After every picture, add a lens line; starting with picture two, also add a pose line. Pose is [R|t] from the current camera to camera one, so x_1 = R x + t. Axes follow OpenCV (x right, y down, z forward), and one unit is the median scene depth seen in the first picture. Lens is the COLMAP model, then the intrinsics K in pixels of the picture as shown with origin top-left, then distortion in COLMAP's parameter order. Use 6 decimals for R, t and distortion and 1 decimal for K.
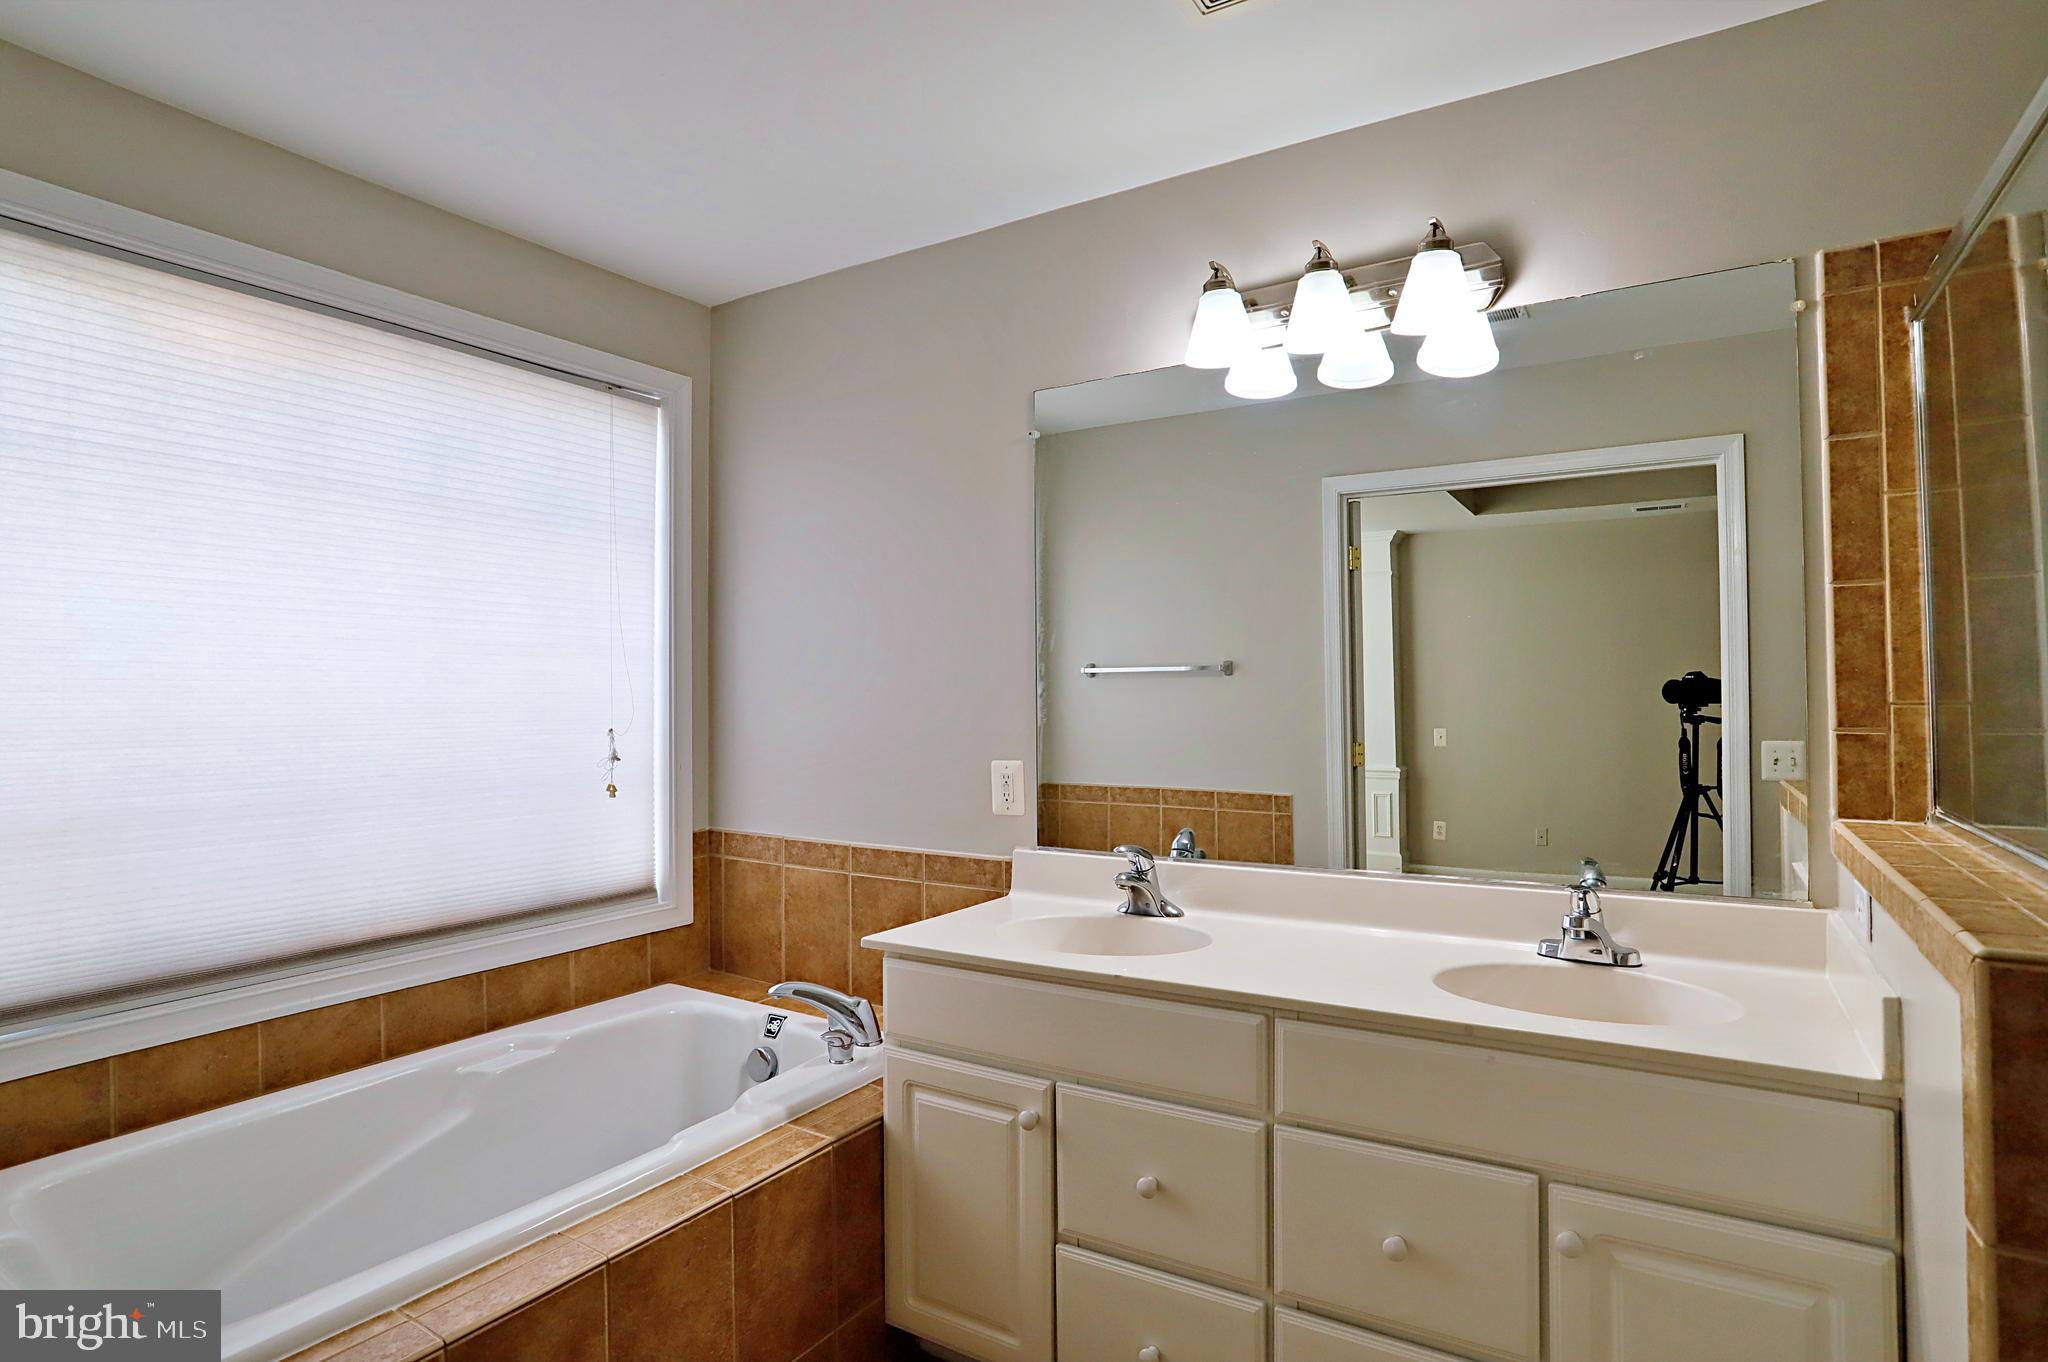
lens RADIAL K [[1073.5, 0, 1022.0], [0, 1073.5, 674.5], [0, 0, 1]] dist [-0.079151, 0.043468]
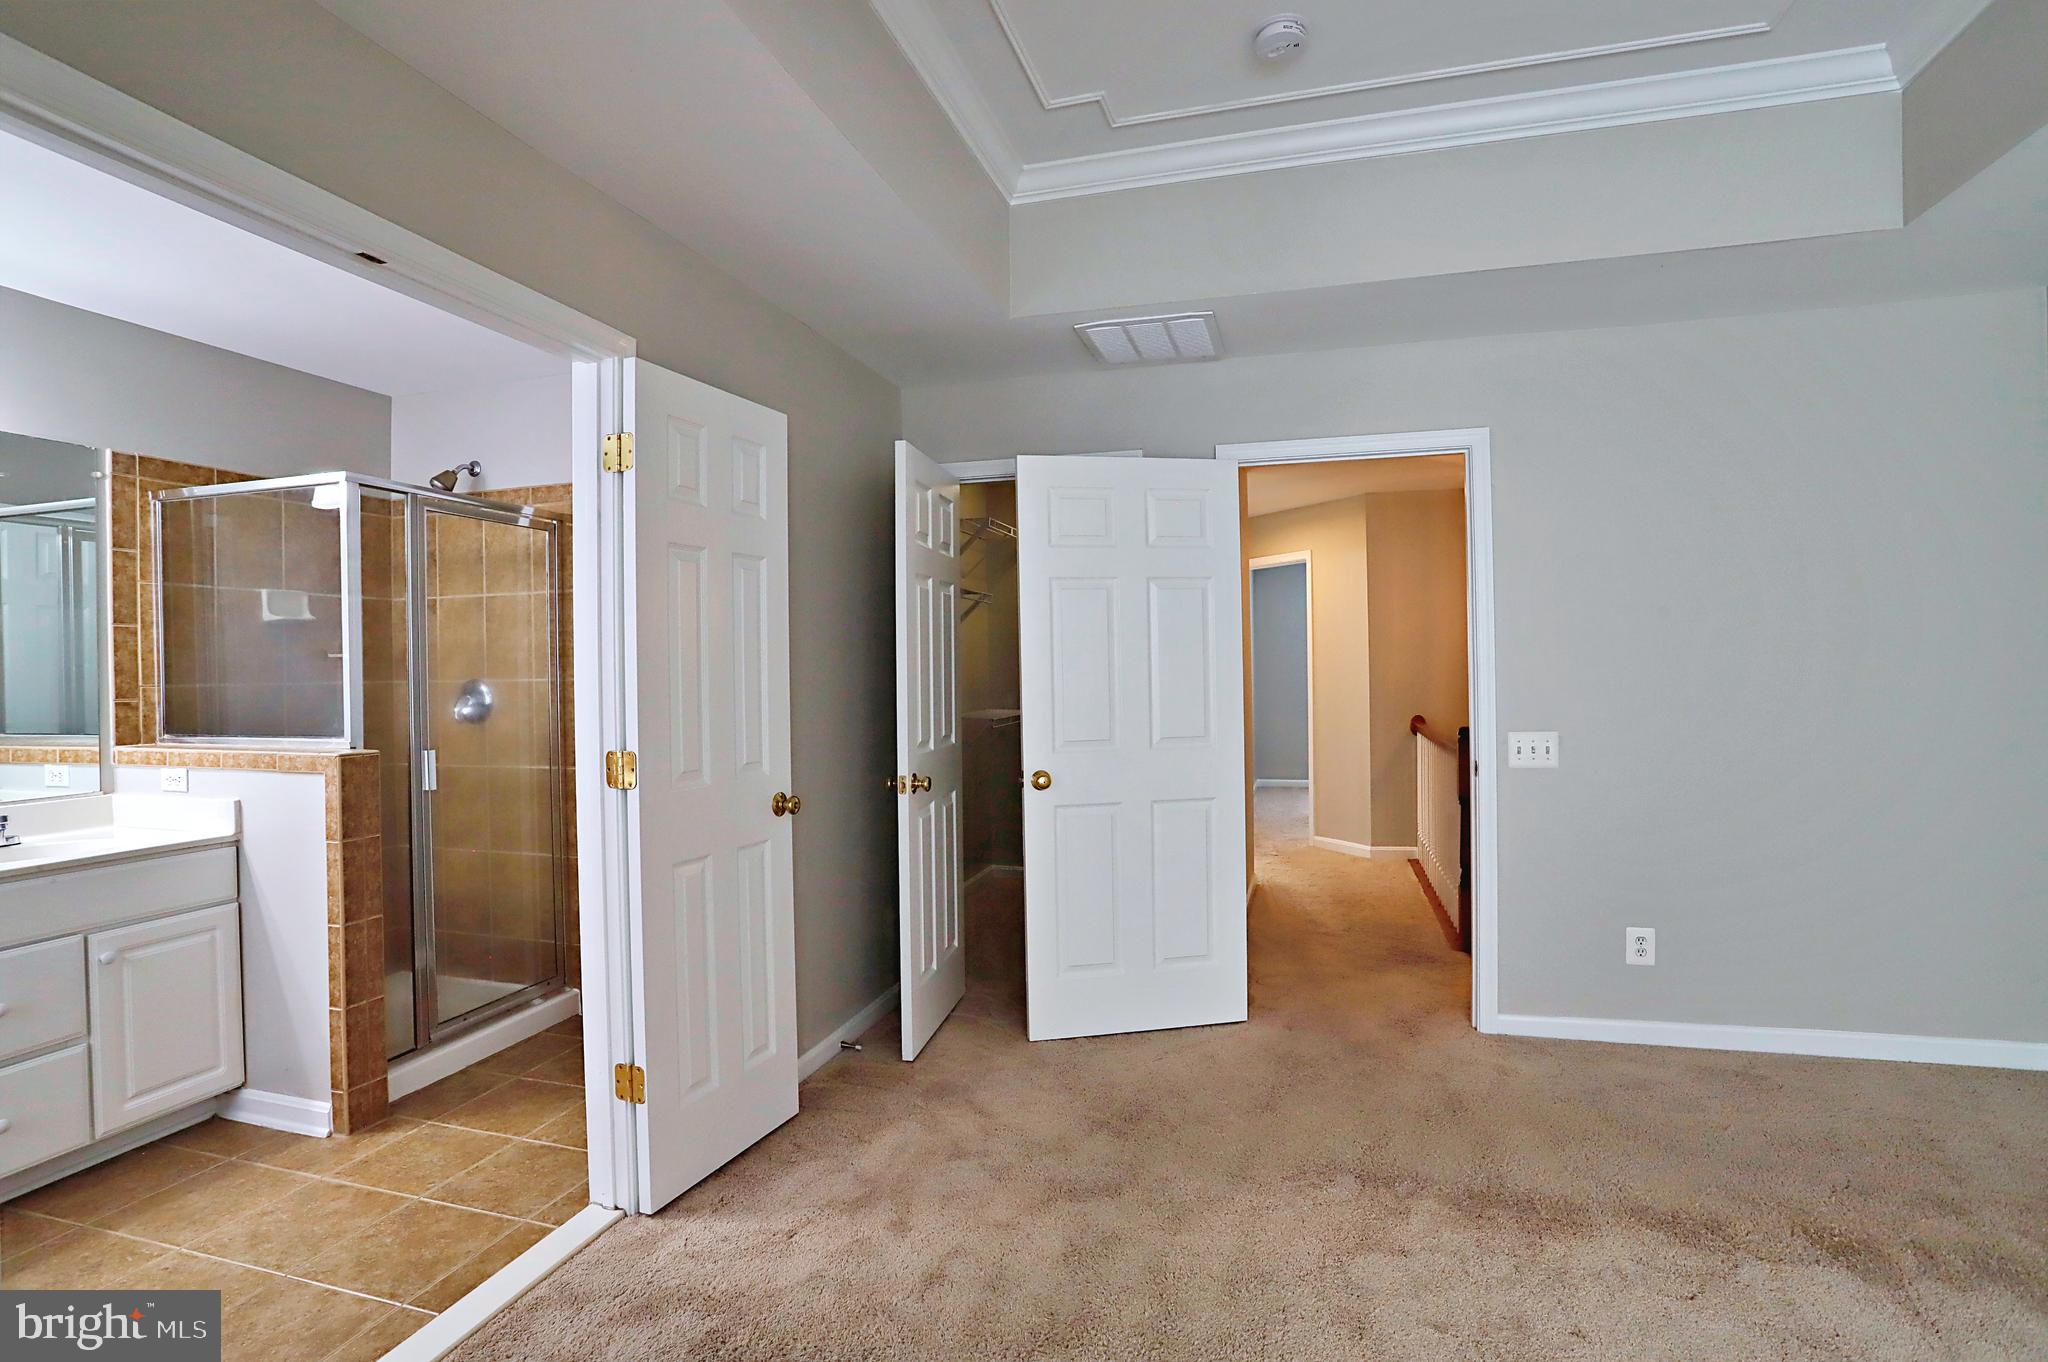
lens RADIAL K [[996.6, 0, 1026.2], [0, 996.6, 674.7], [0, 0, 1]] dist [-0.062553, 0.025118]
pose [[-0.264008, 0.004430, 0.964510, -1.243659], [-0.005868, 0.999964, -0.006199, 0.006198], [-0.964503, -0.007297, -0.263972, -0.147197]]
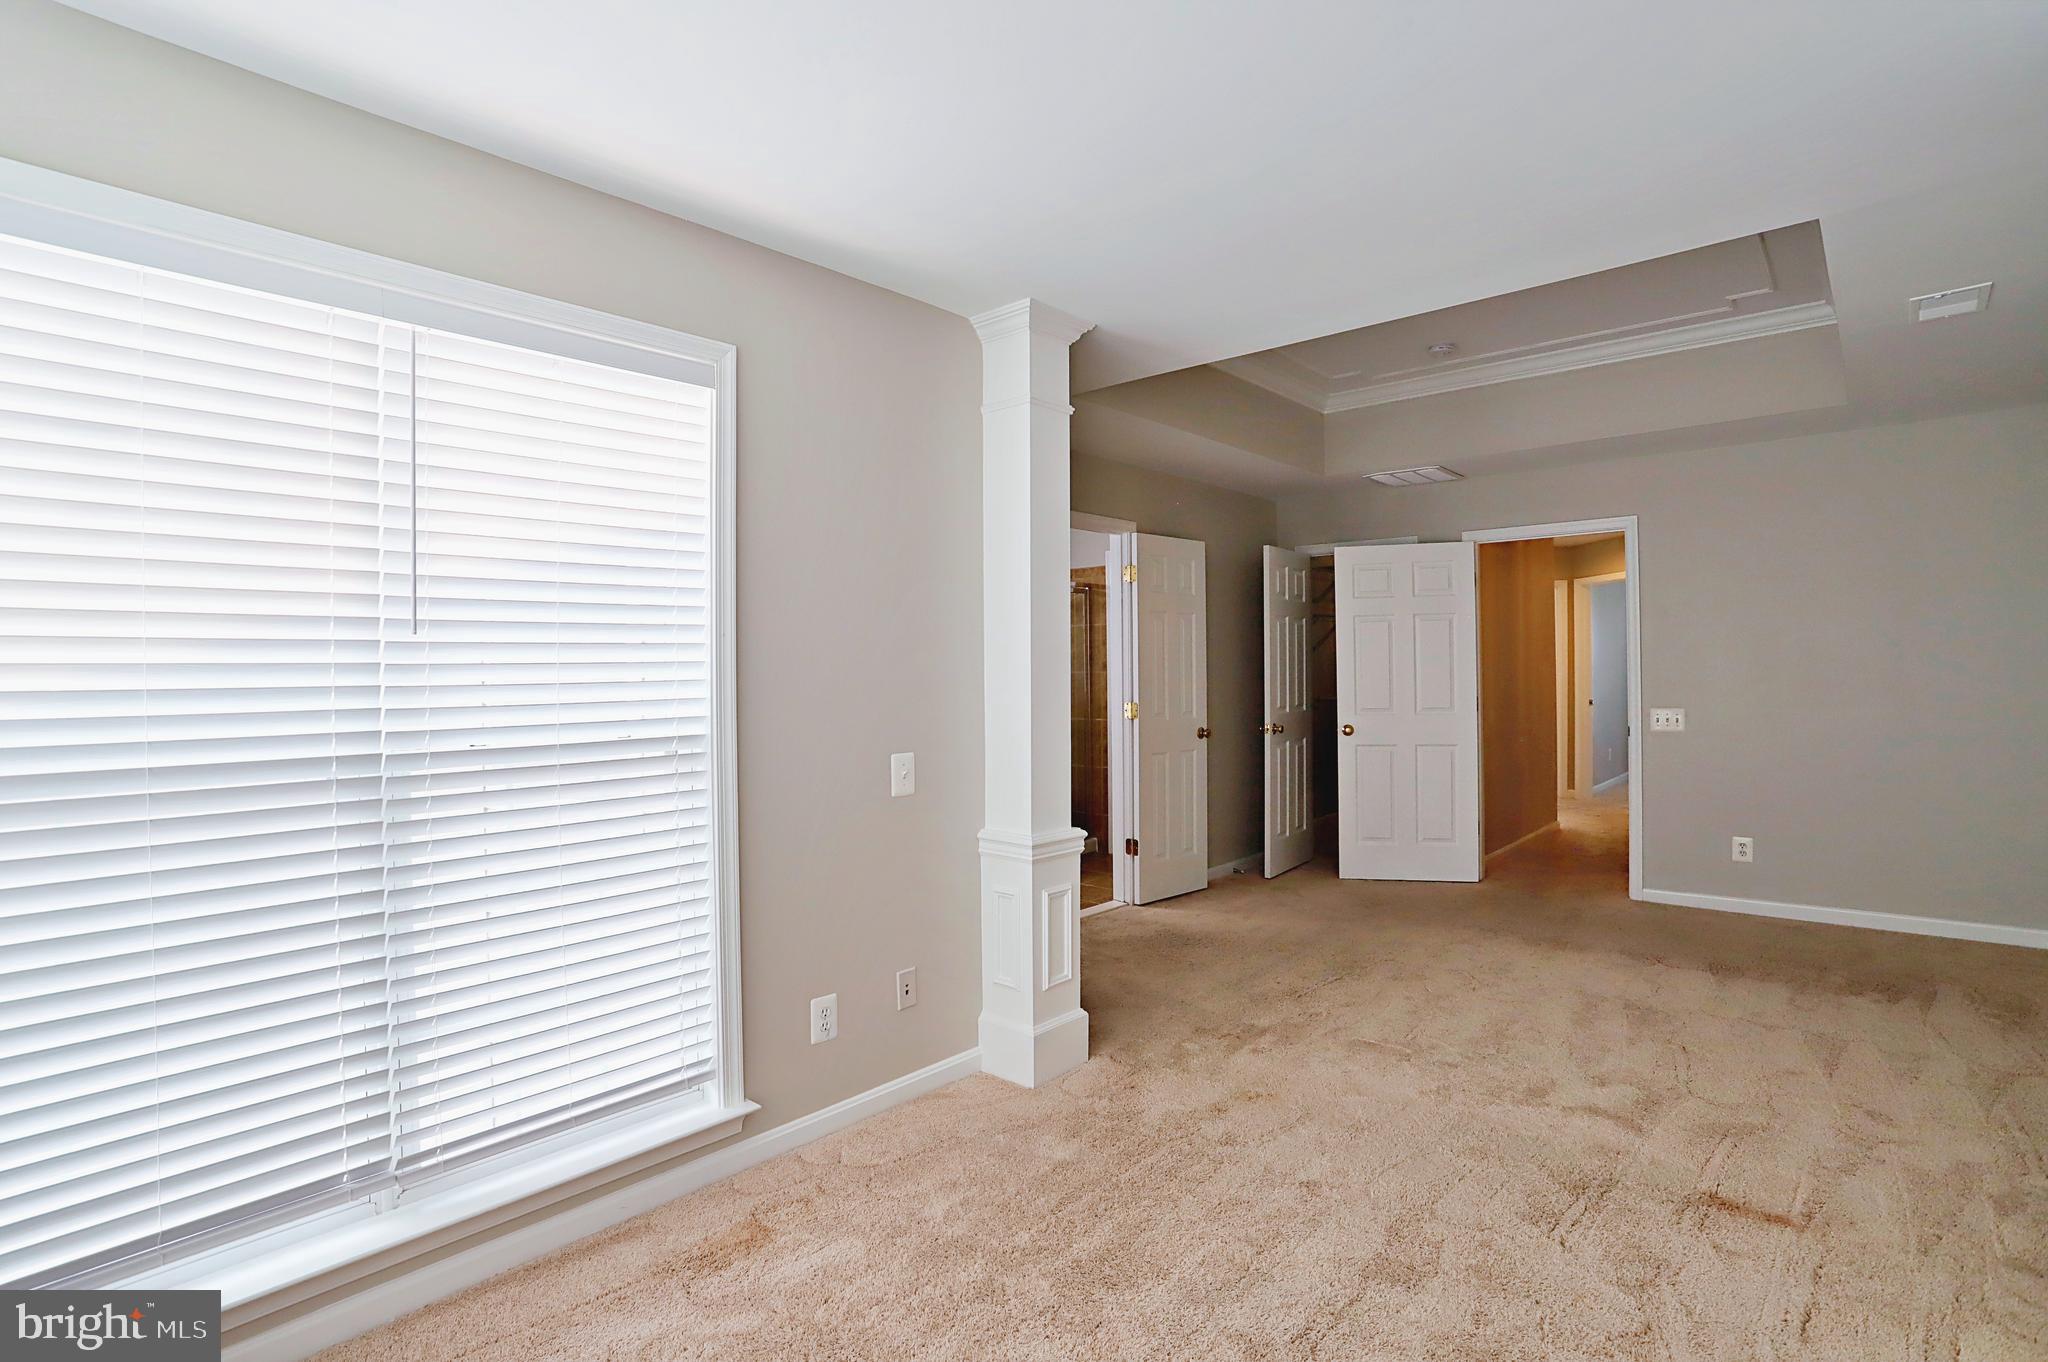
lens RADIAL K [[1003.5, 0, 1020.7], [0, 1003.5, 673.7], [0, 0, 1]] dist [-0.085330, 0.043303]
pose [[0.180446, 0.001730, 0.983583, -2.867967], [-0.012904, 0.999917, 0.000609, 0.016623], [-0.983500, -0.012802, 0.180453, -0.195169]]
